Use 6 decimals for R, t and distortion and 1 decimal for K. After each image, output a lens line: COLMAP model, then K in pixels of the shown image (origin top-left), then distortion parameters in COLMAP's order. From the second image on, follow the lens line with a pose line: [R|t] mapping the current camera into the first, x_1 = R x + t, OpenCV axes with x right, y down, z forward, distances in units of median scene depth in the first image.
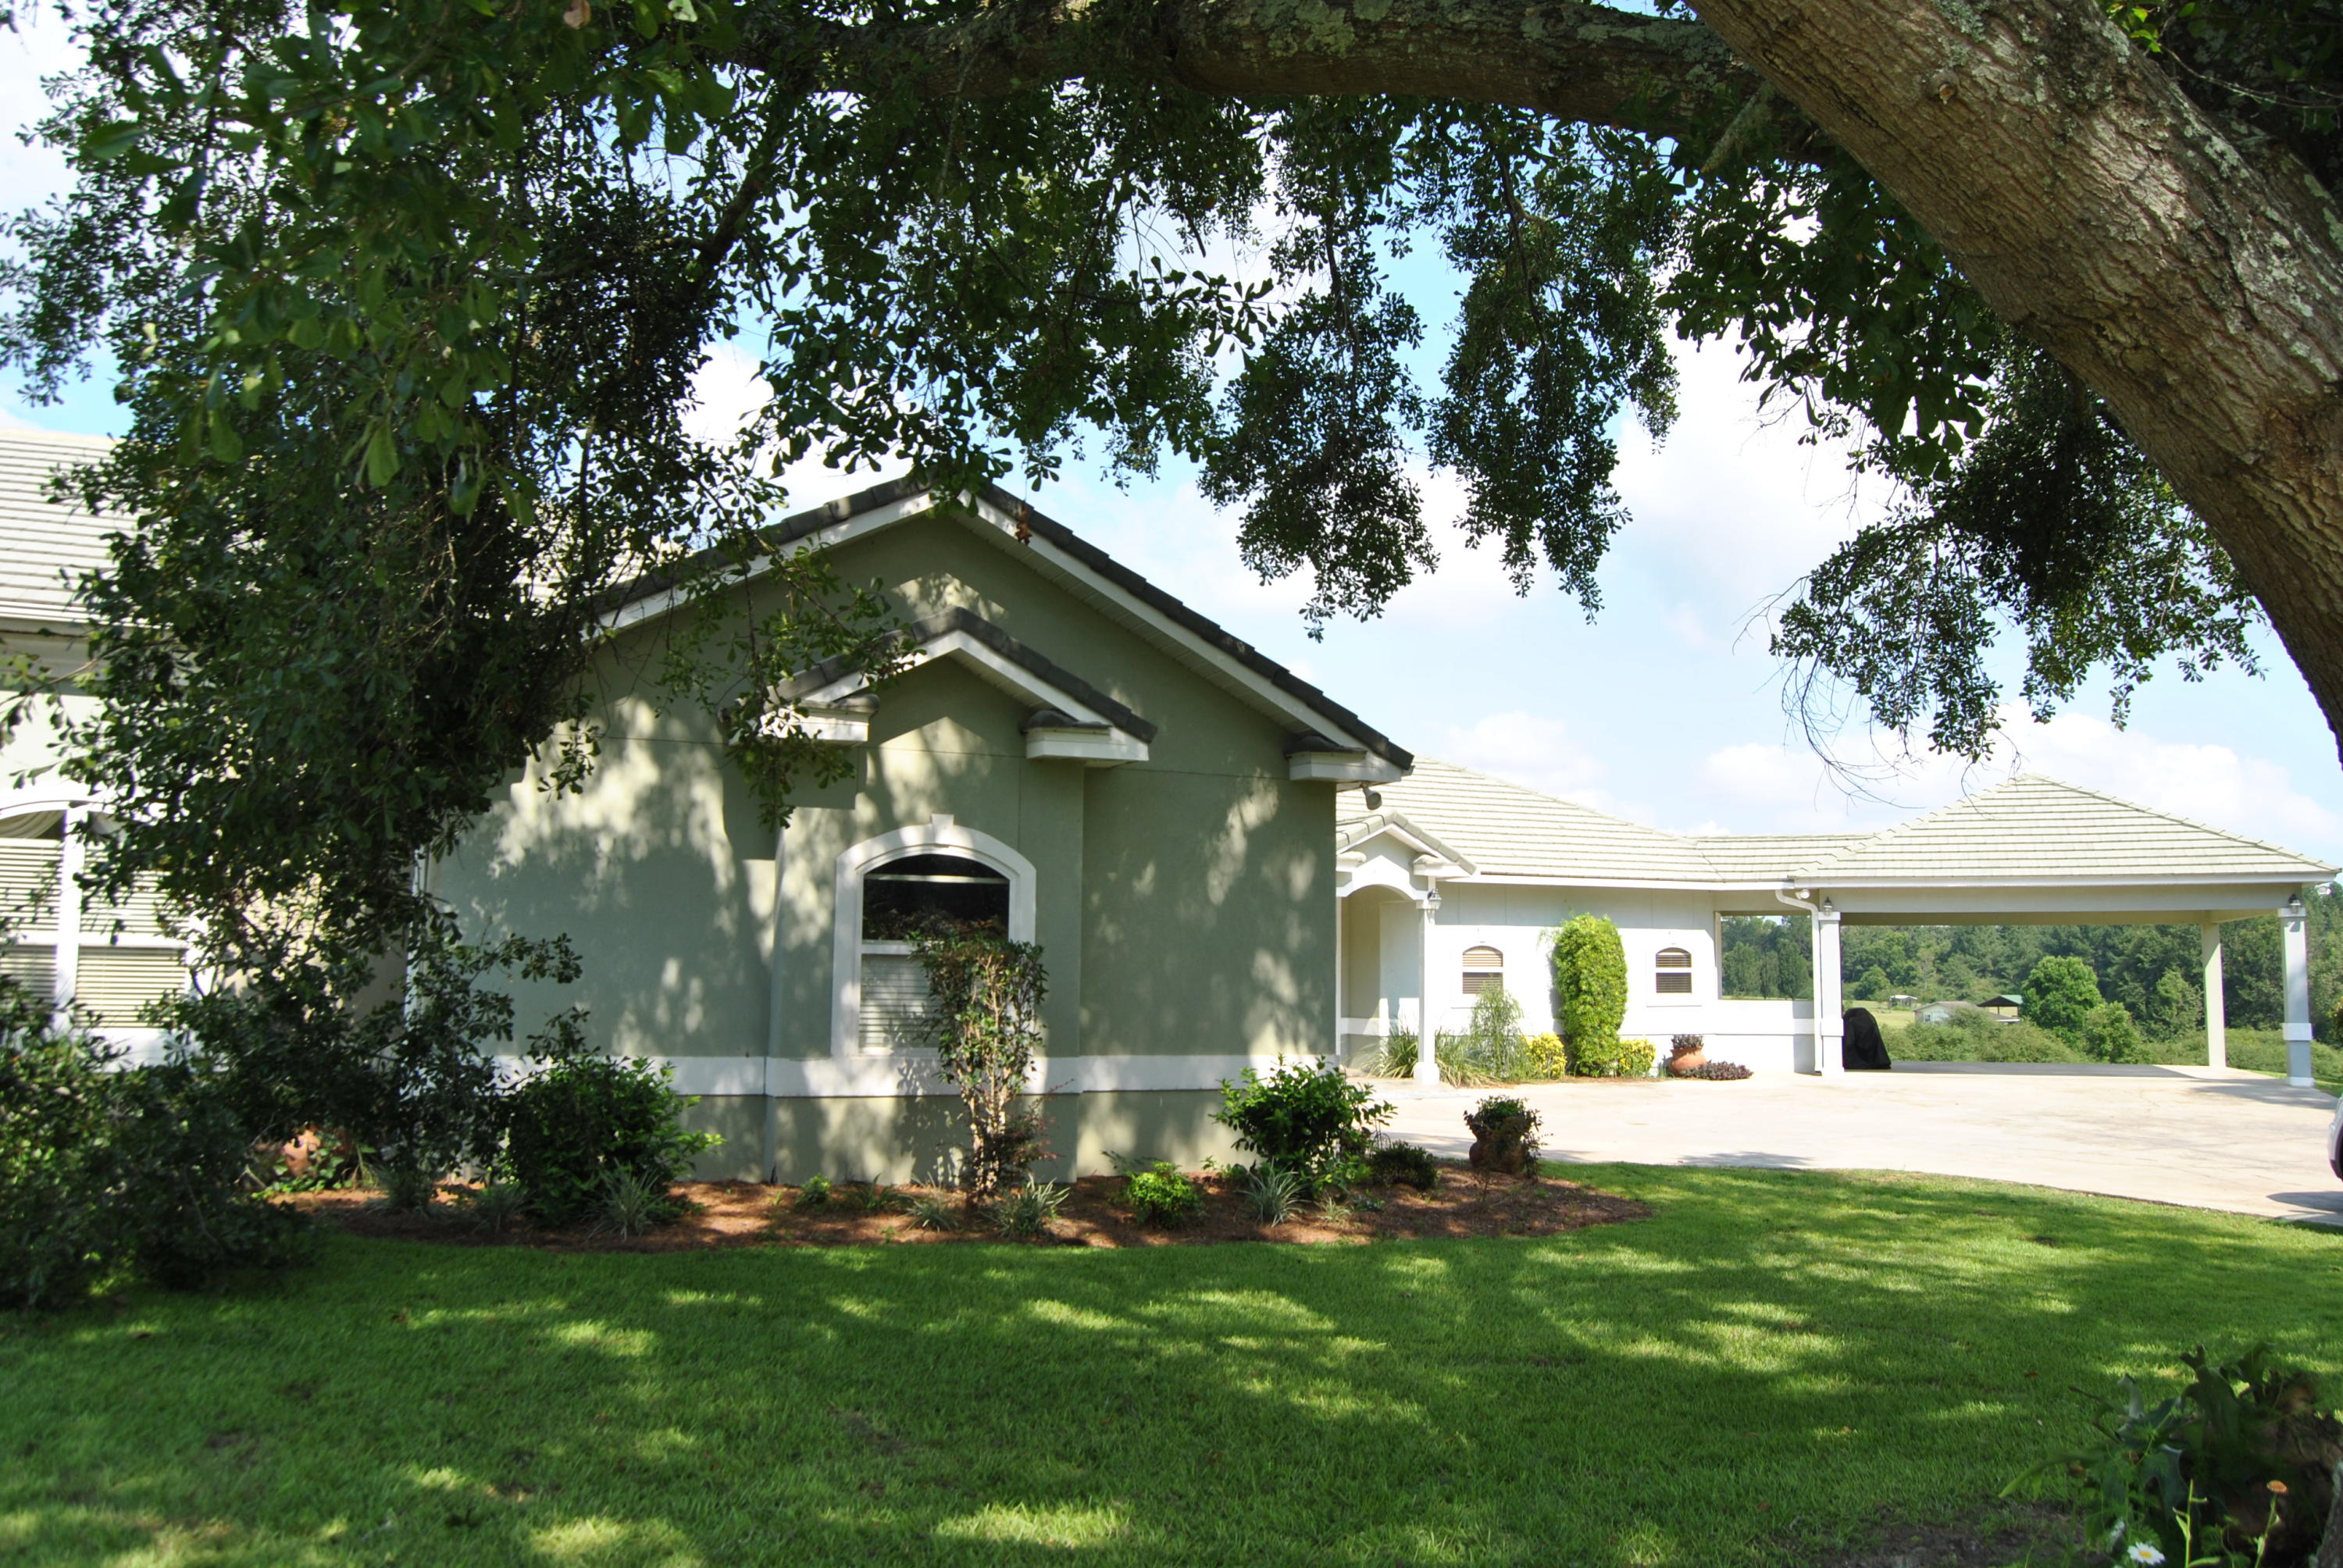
lens RADIAL K [[1881.1, 0, 1171.5], [0, 1881.1, 784.0], [0, 0, 1]] dist [-0.082841, 0.004515]
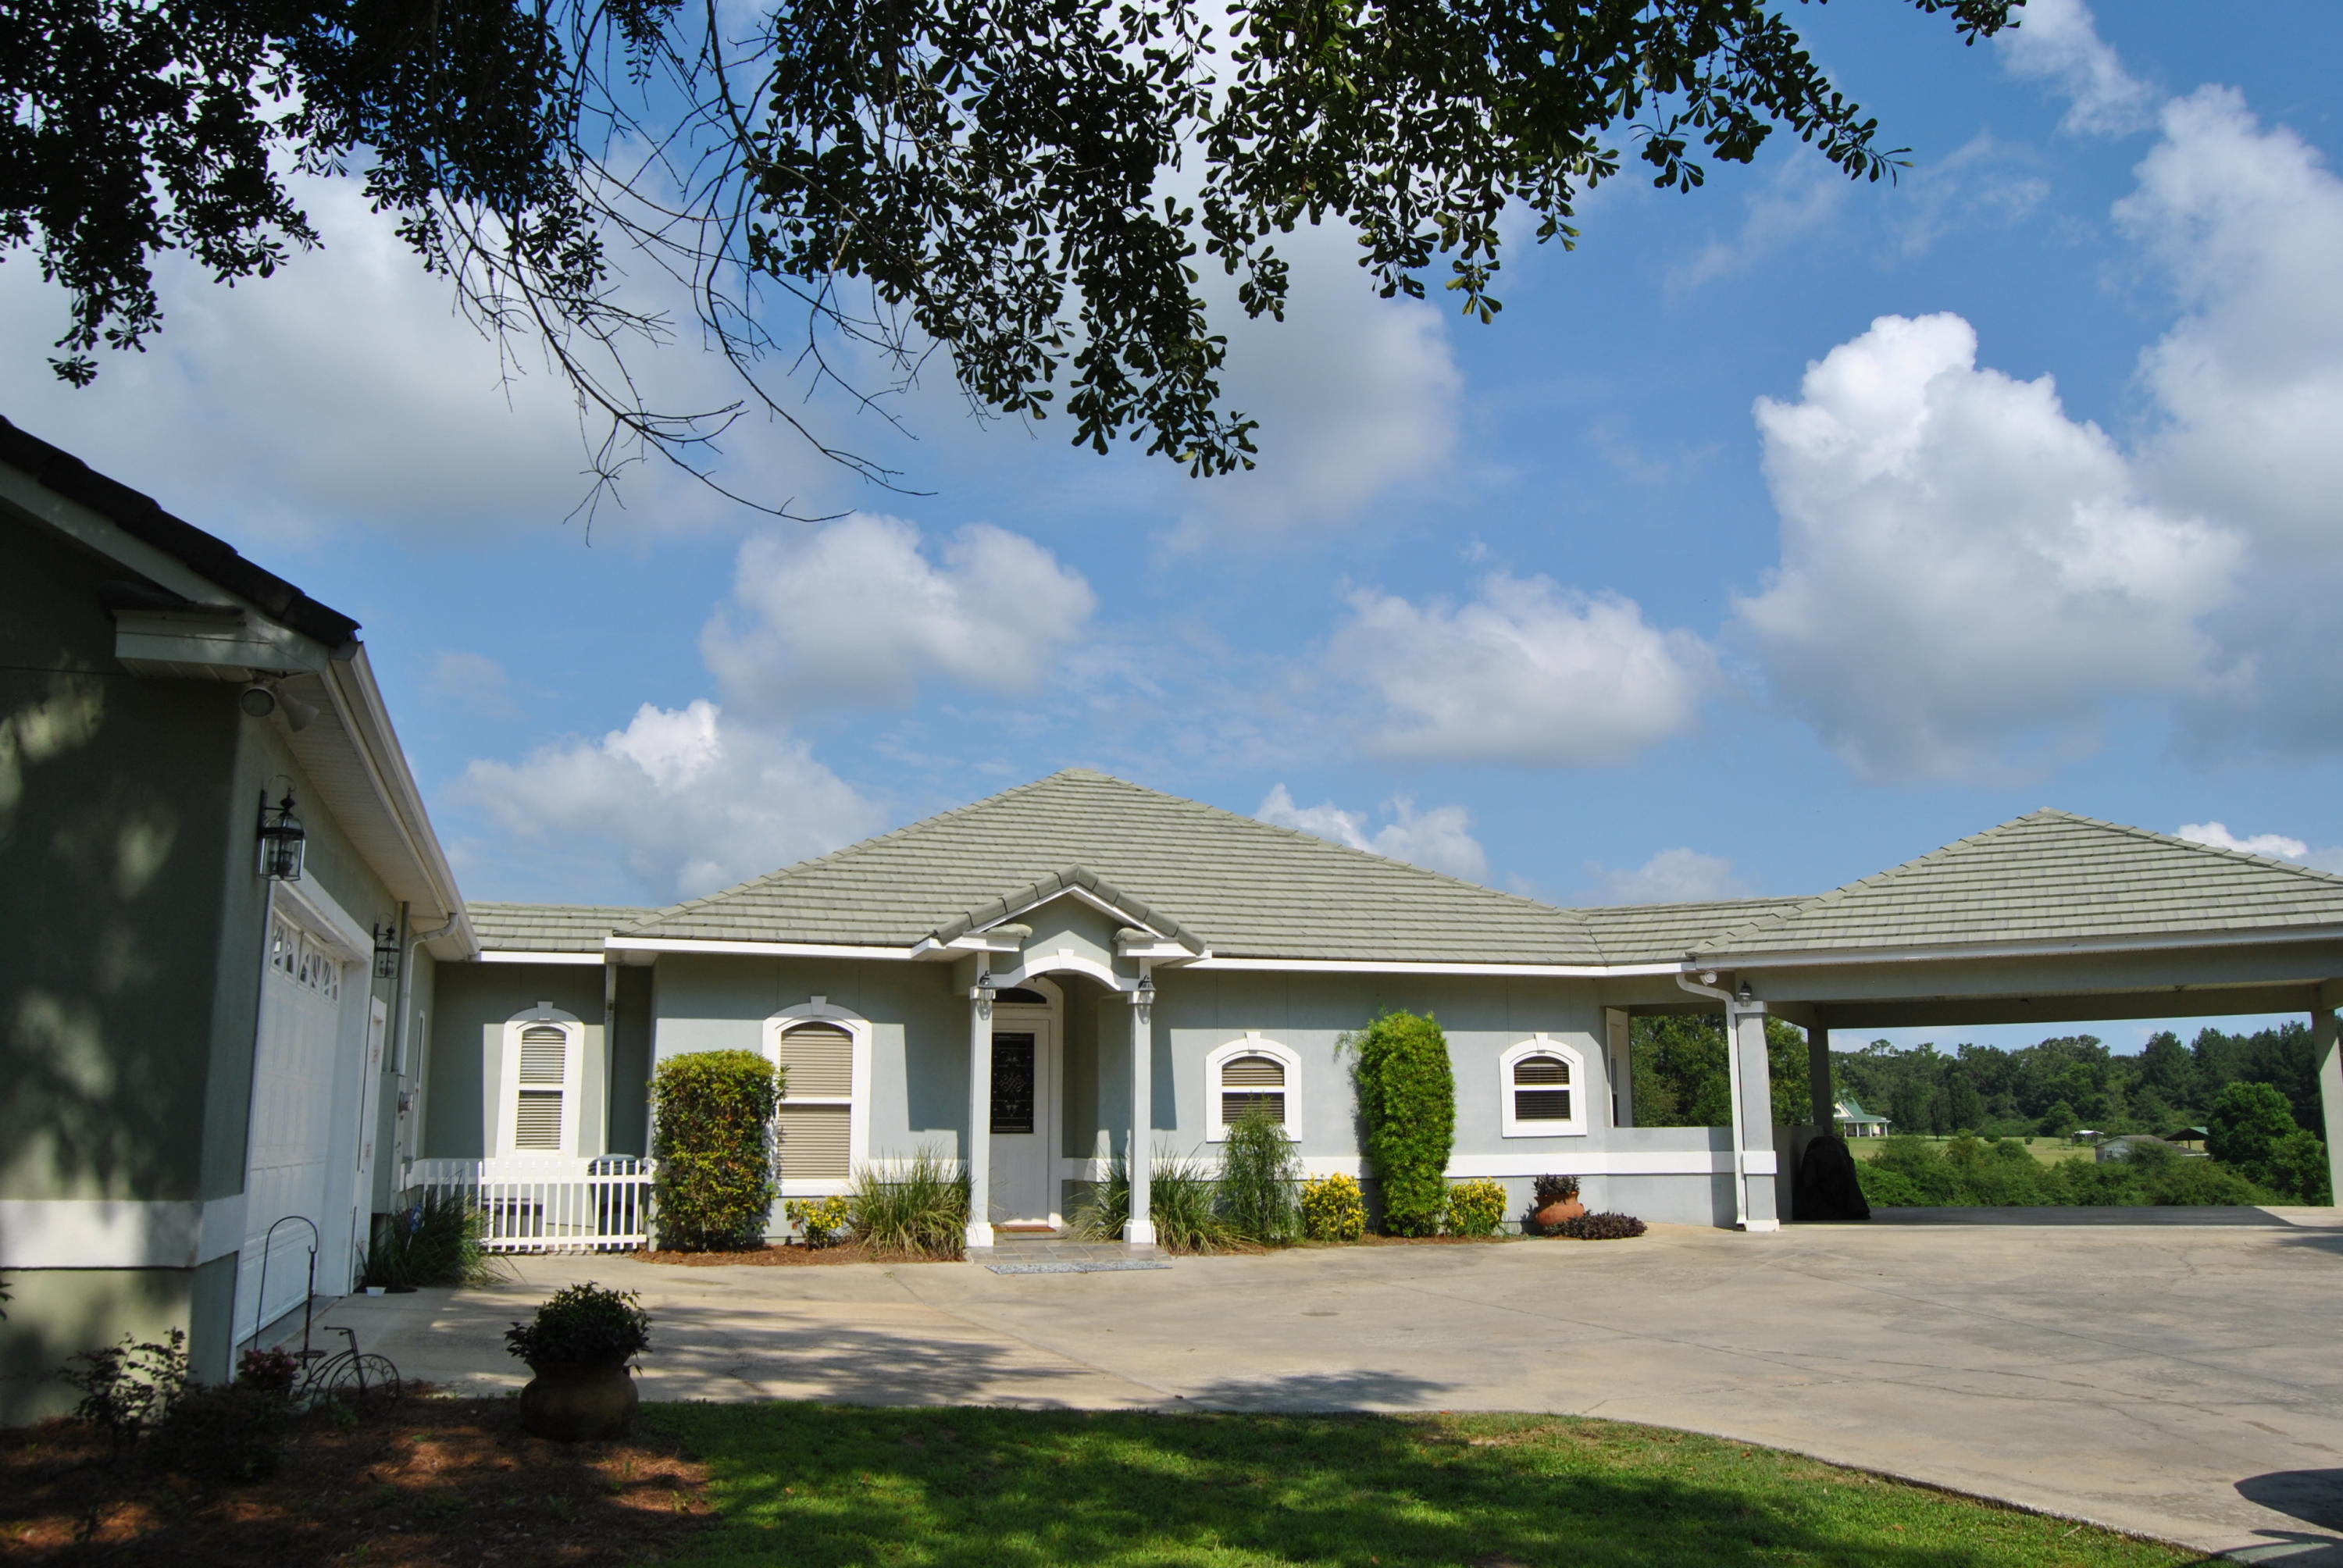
lens RADIAL K [[1881.1, 0, 1171.5], [0, 1881.1, 784.0], [0, 0, 1]] dist [-0.082841, 0.004515]
pose [[0.995640, -0.031629, -0.087751, 0.197025], [0.024483, 0.996384, -0.081357, 0.038088], [0.090007, 0.078854, 0.992815, 0.255034]]
